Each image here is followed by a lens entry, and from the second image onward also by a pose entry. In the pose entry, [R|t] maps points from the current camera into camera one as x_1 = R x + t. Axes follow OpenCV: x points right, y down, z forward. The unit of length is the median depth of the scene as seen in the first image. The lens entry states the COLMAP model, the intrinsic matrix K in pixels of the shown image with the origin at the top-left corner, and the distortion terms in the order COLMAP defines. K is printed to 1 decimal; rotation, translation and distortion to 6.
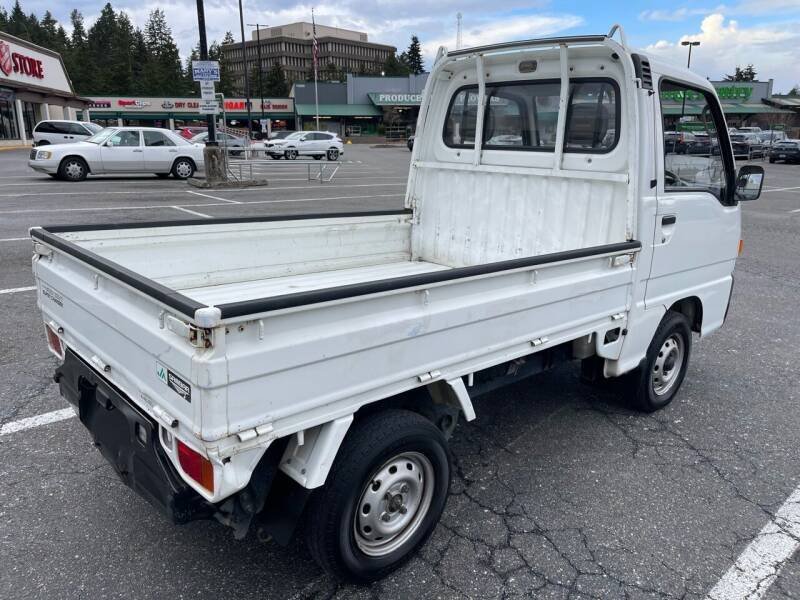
lens RADIAL K [[606.4, 0, 405.2], [0, 606.4, 298.0], [0, 0, 1]] dist [0.075811, -0.097514]
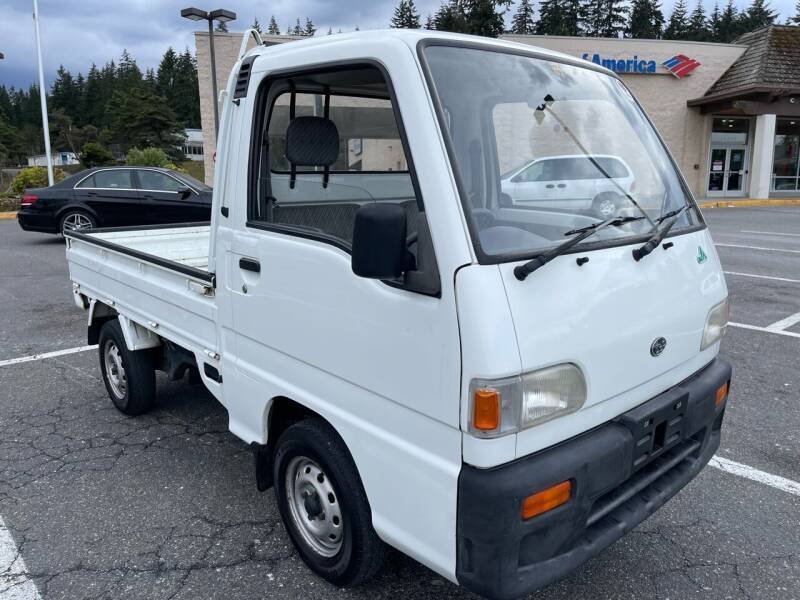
lens RADIAL K [[606.4, 0, 394.8], [0, 606.4, 302.8], [0, 0, 1]] dist [0.075811, -0.097514]
pose [[-0.023084, 0.185344, -0.982402, 1.191182], [-0.250061, 0.950358, 0.185175, -0.271012], [0.967955, 0.249935, 0.024409, 1.195525]]
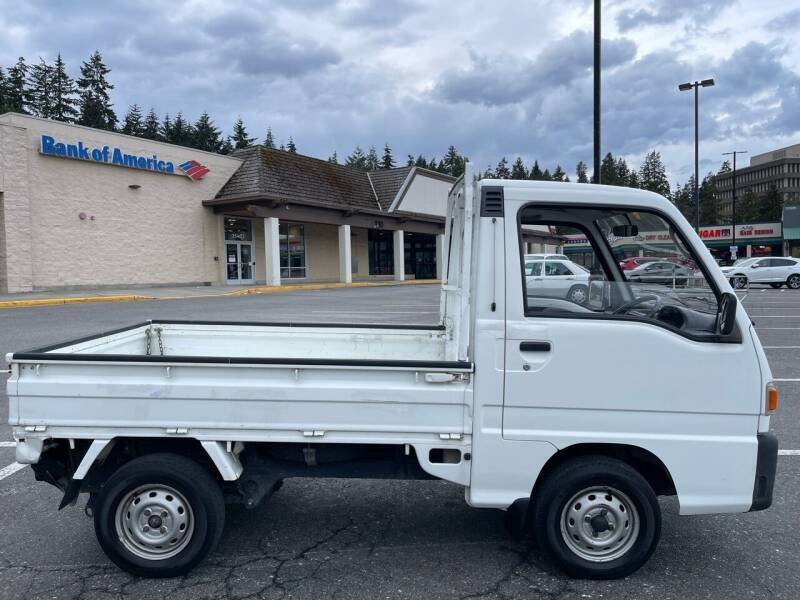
lens RADIAL K [[606.4, 0, 403.8], [0, 606.4, 297.5], [0, 0, 1]] dist [0.075811, -0.097514]
pose [[0.725486, 0.018097, -0.687999, 0.947241], [-0.158903, 0.977049, -0.141860, -0.037301], [0.669641, 0.212242, 0.711712, 0.194720]]
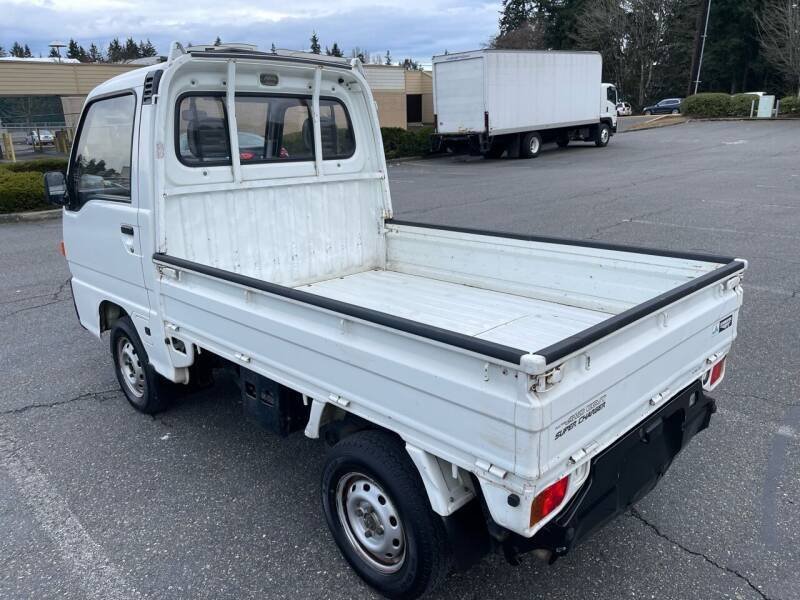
lens RADIAL K [[606.4, 0, 405.0], [0, 606.4, 304.7], [0, 0, 1]] dist [0.075811, -0.097514]
pose [[-0.039220, -0.309733, 0.950014, -0.974512], [0.261958, 0.914306, 0.308906, -0.321031], [-0.964282, 0.260979, 0.045278, 0.920057]]
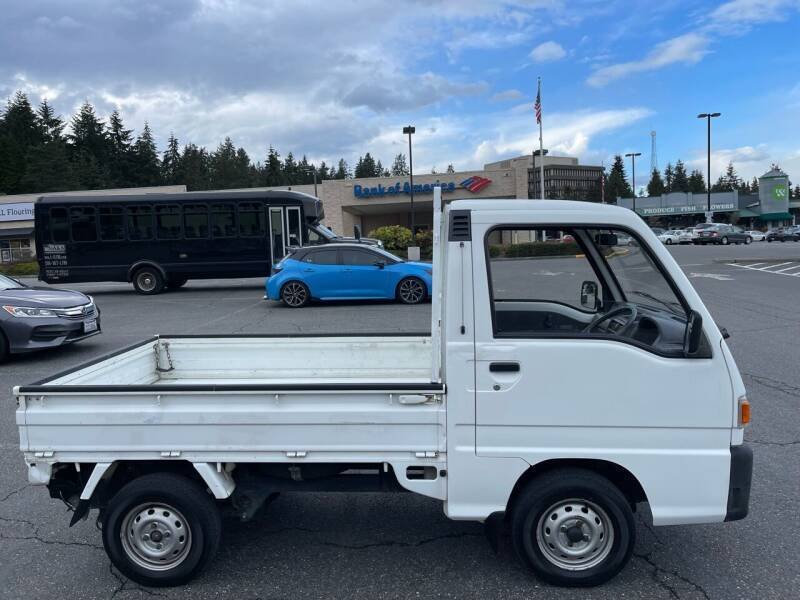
lens RADIAL K [[606.4, 0, 397.0], [0, 606.4, 301.5], [0, 0, 1]] dist [0.075811, -0.097514]
pose [[0.677753, 0.027879, -0.734761, 1.040906], [-0.130561, 0.987965, -0.082944, -0.130778], [0.723605, 0.152147, 0.673236, 0.227384]]
